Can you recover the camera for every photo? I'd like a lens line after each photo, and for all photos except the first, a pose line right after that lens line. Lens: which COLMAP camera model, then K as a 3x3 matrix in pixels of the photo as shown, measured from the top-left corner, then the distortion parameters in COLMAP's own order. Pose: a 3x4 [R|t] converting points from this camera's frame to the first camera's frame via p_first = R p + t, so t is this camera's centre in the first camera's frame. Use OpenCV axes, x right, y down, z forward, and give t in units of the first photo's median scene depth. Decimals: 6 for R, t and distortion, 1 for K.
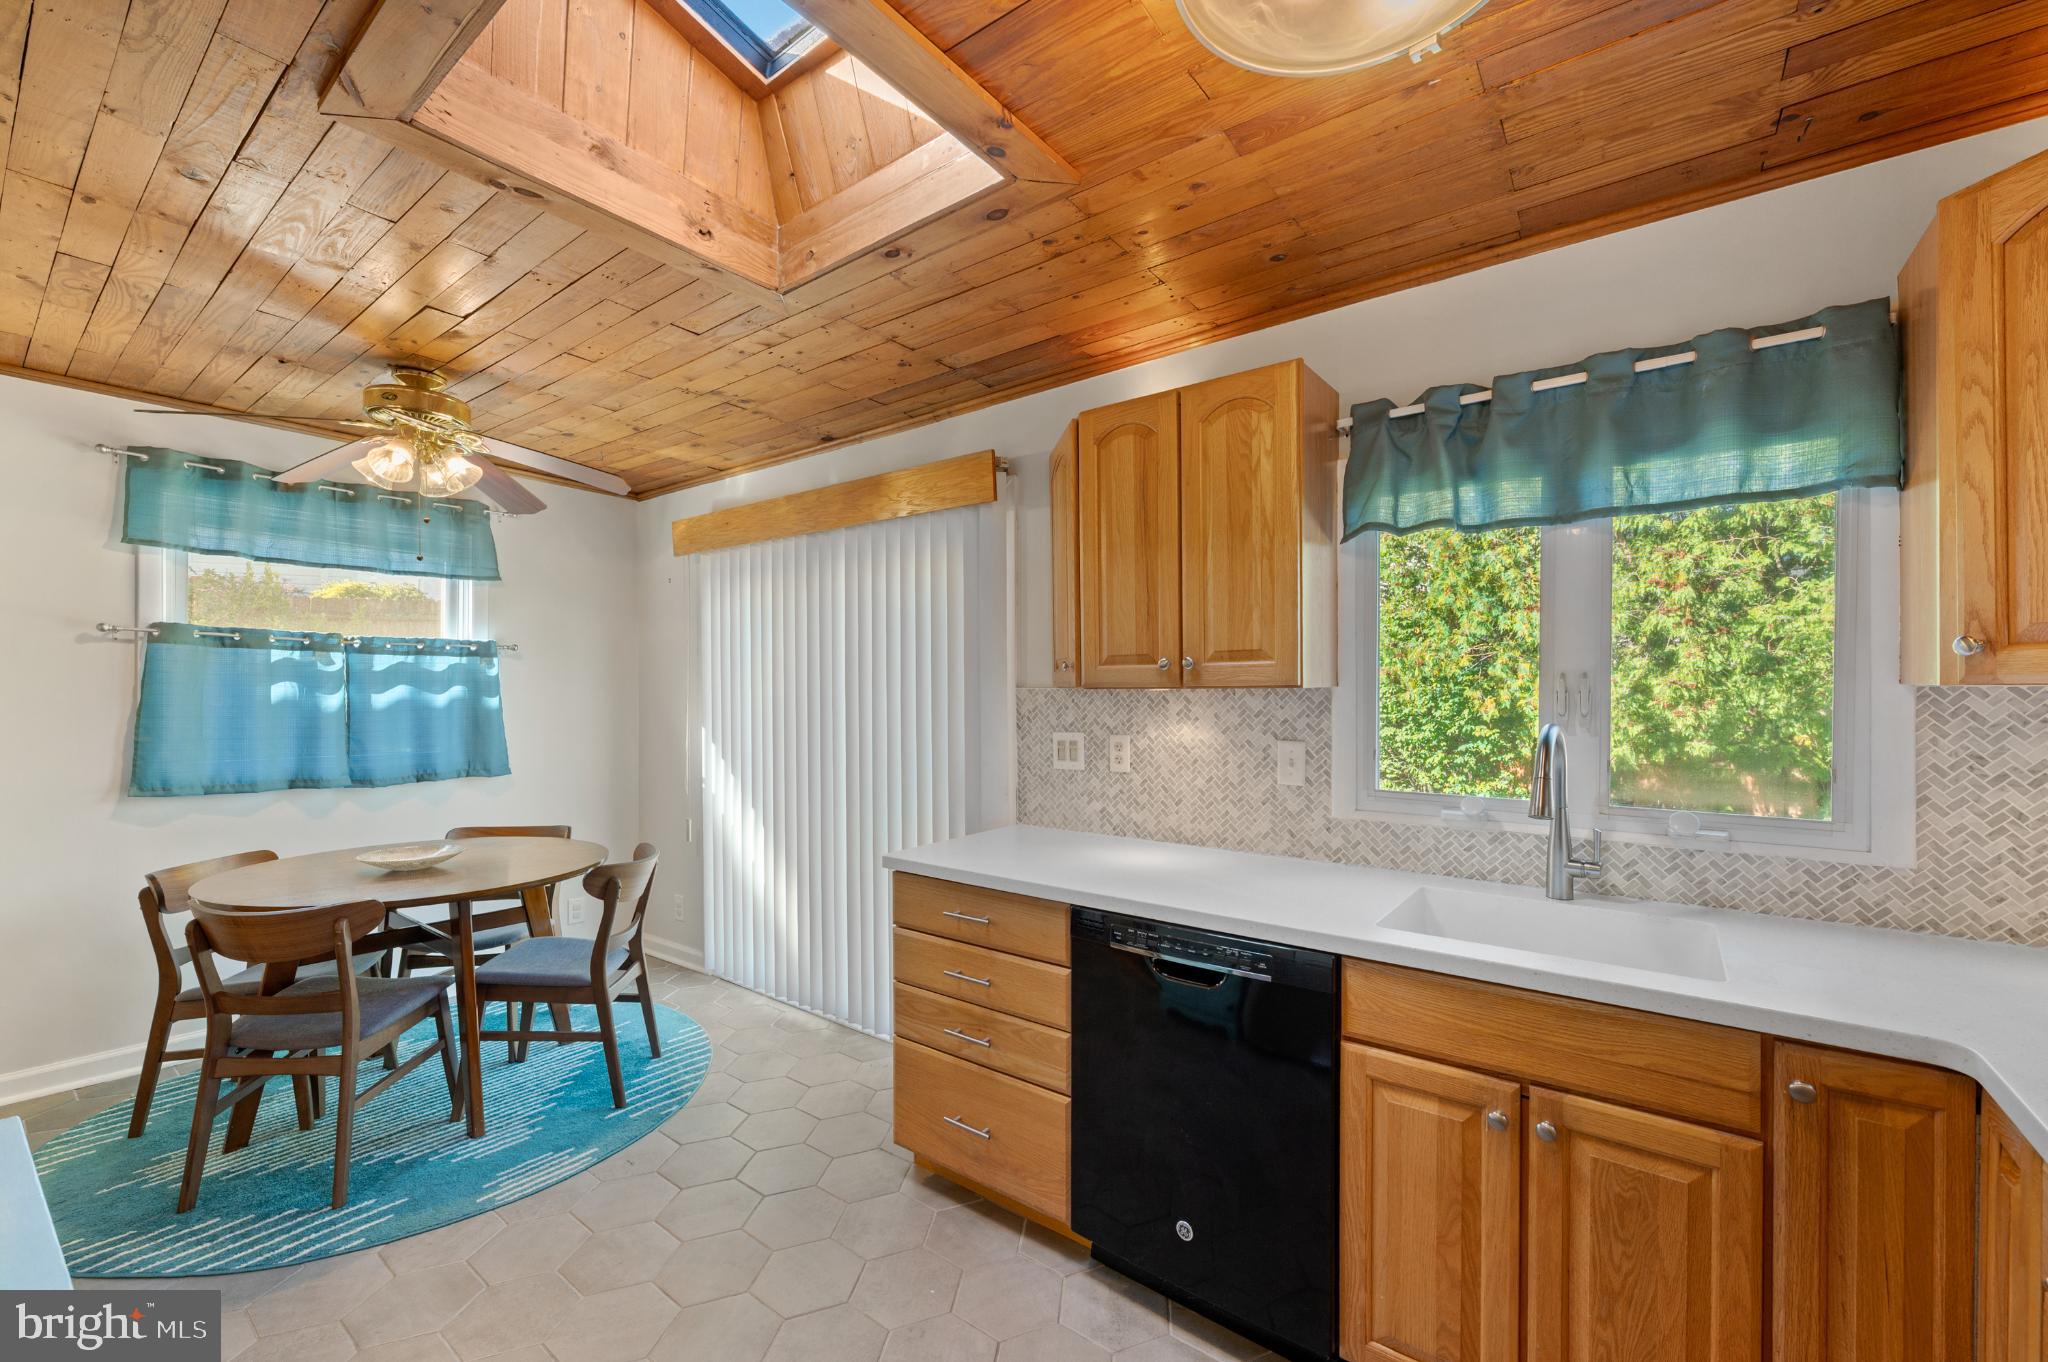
lens RADIAL K [[831.5, 0, 1030.0], [0, 831.5, 698.6], [0, 0, 1]] dist [-0.005165, 0.001236]
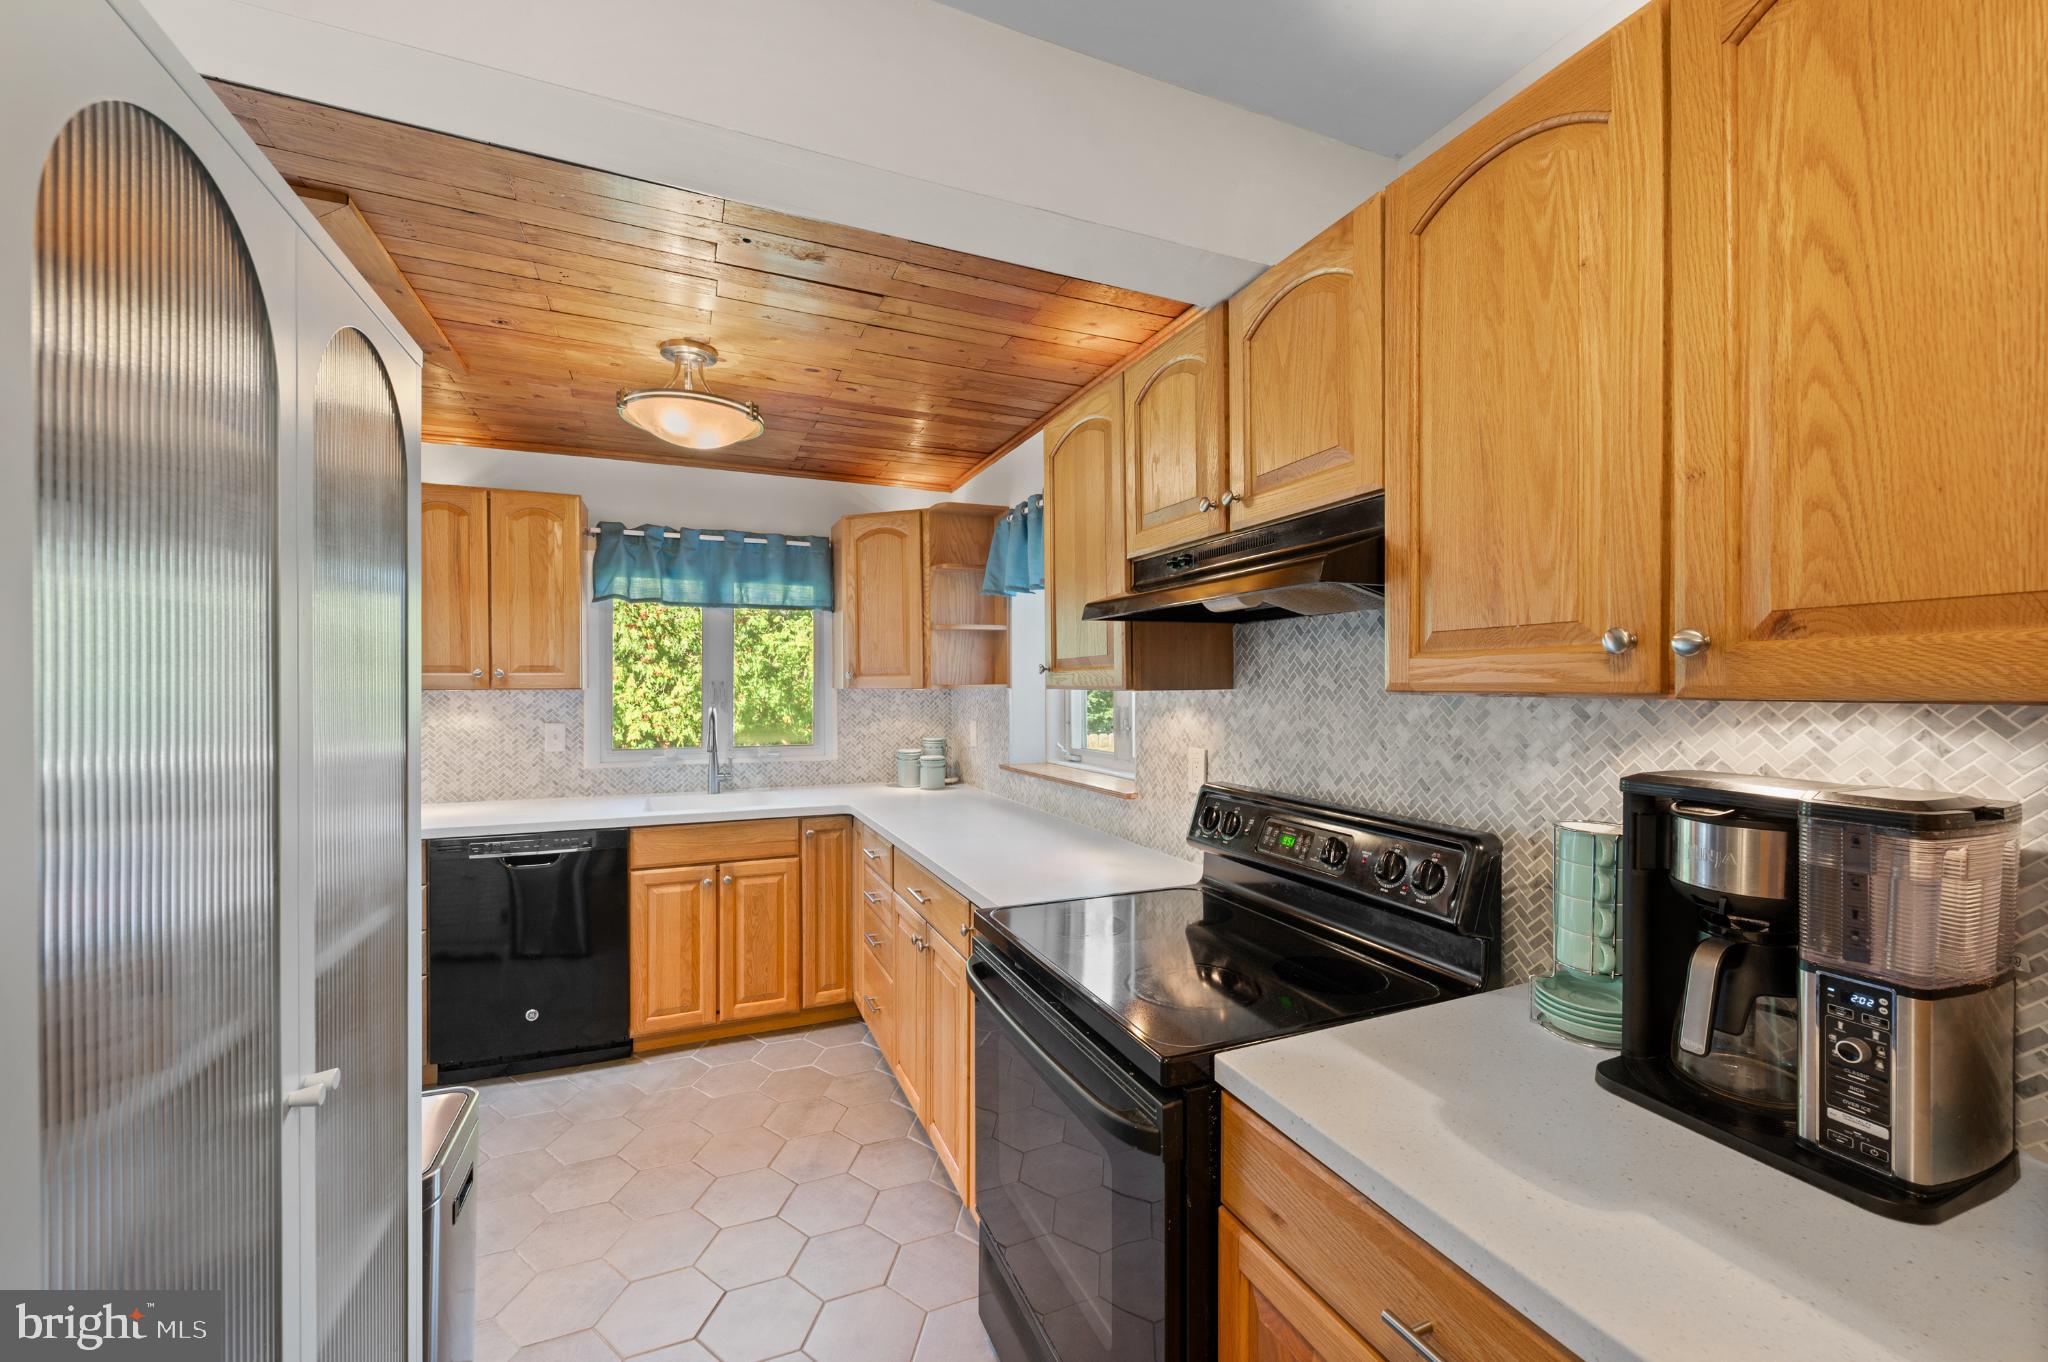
lens RADIAL K [[831.5, 0, 1019.0], [0, 831.5, 692.0], [0, 0, 1]] dist [-0.005165, 0.001236]
pose [[0.510605, -0.004891, 0.859802, -0.461586], [0.007855, 0.999969, 0.001023, -0.001523], [-0.859780, 0.006231, 0.510627, -0.431617]]
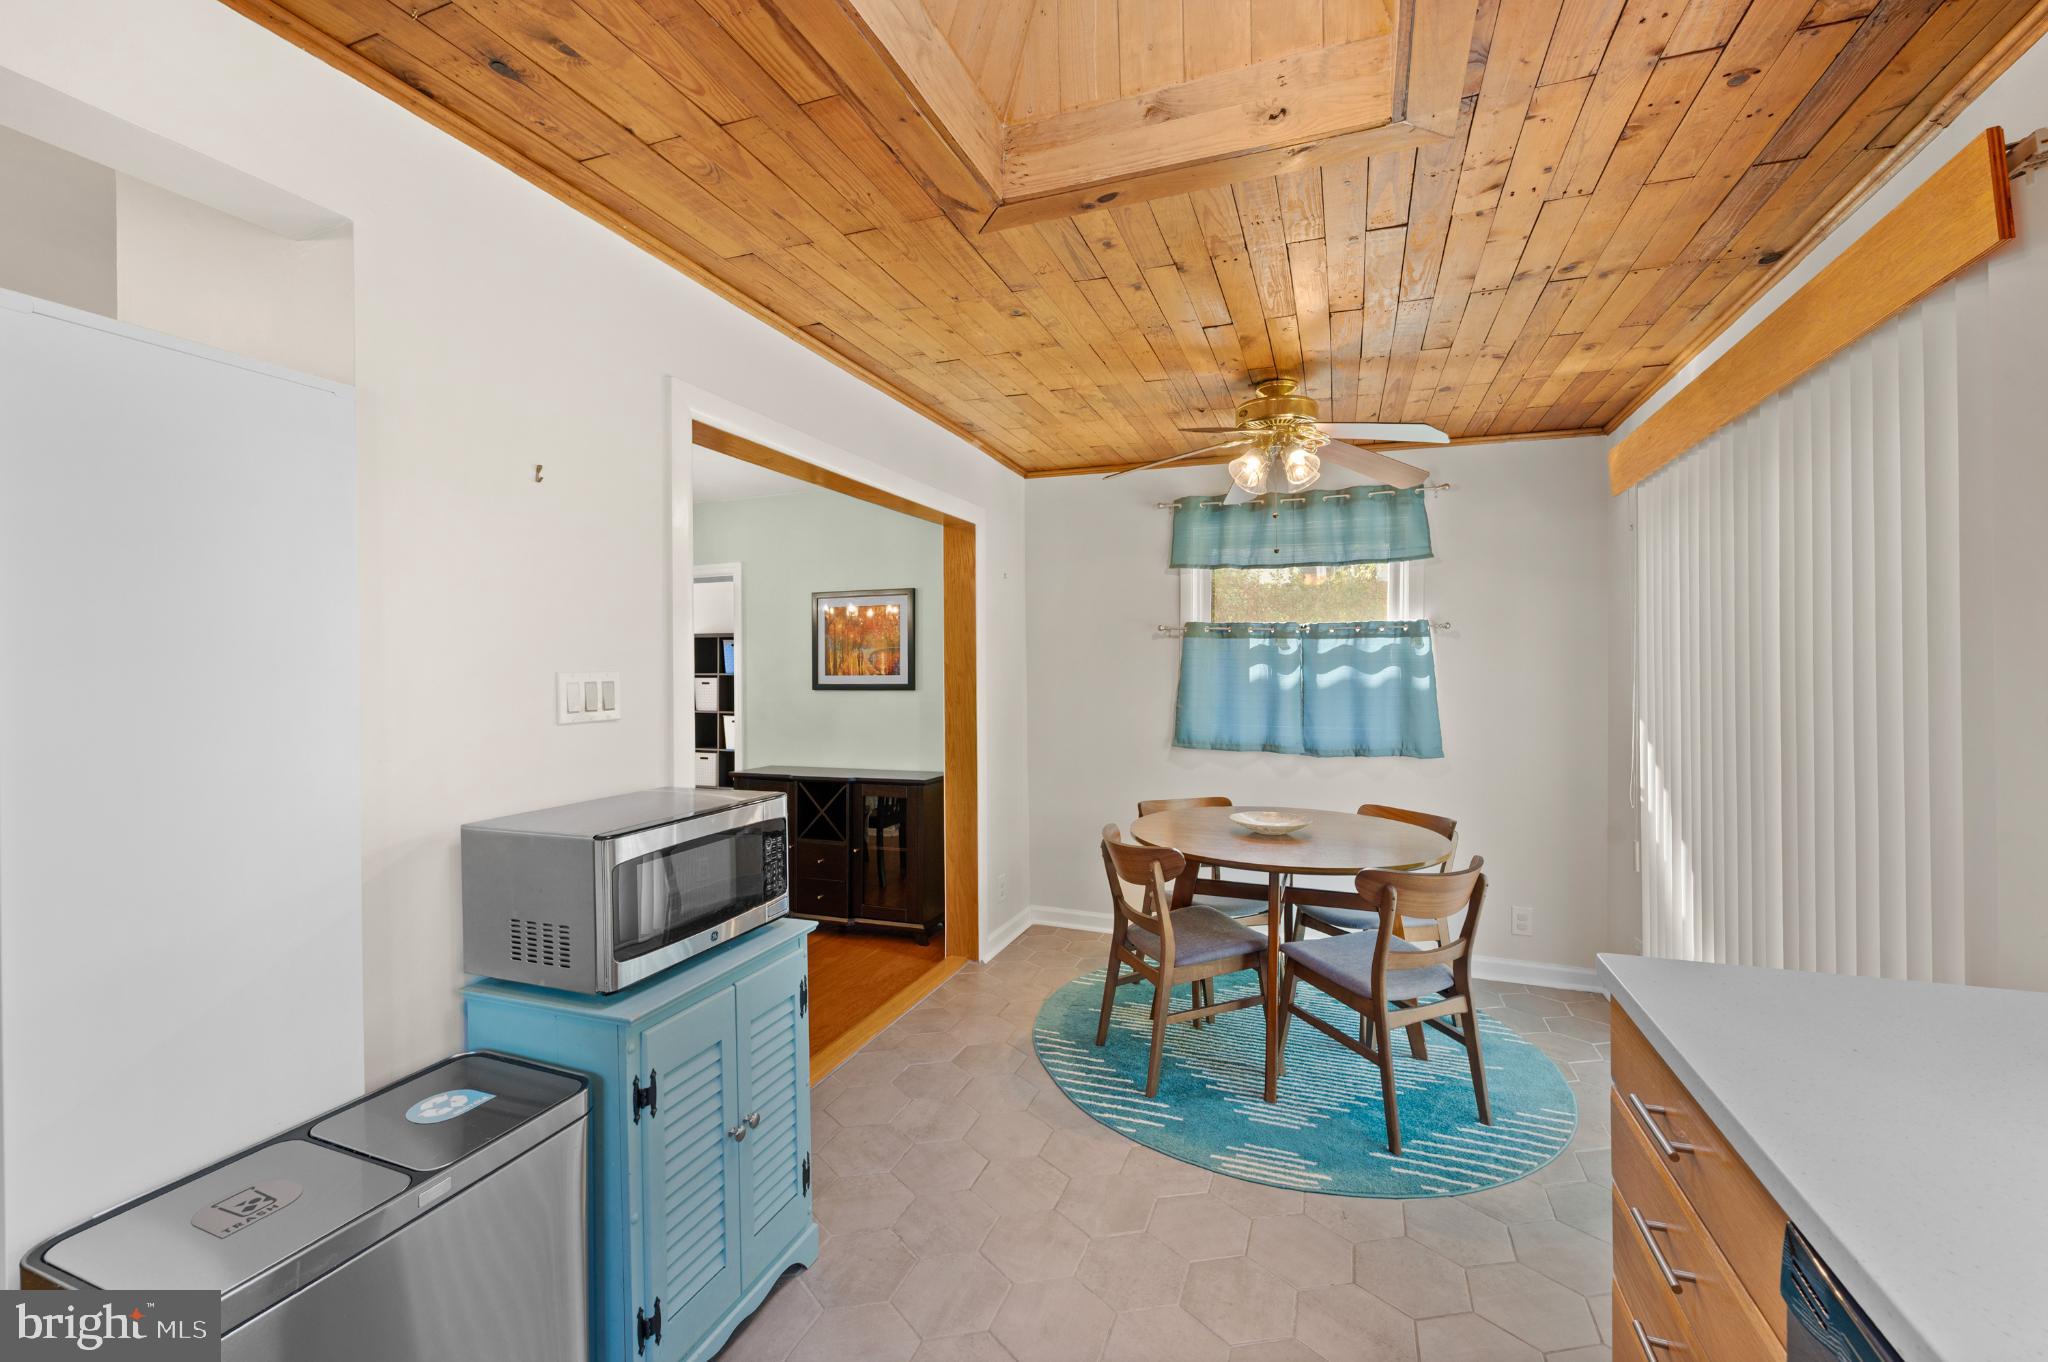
lens RADIAL K [[831.5, 0, 1031.1], [0, 831.5, 668.8], [0, 0, 1]] dist [-0.005165, 0.001236]
pose [[0.282819, -0.003387, -0.959167, 0.221144], [-0.005130, 0.999974, -0.005044, -0.006222], [0.959159, 0.006347, 0.282795, 0.369504]]
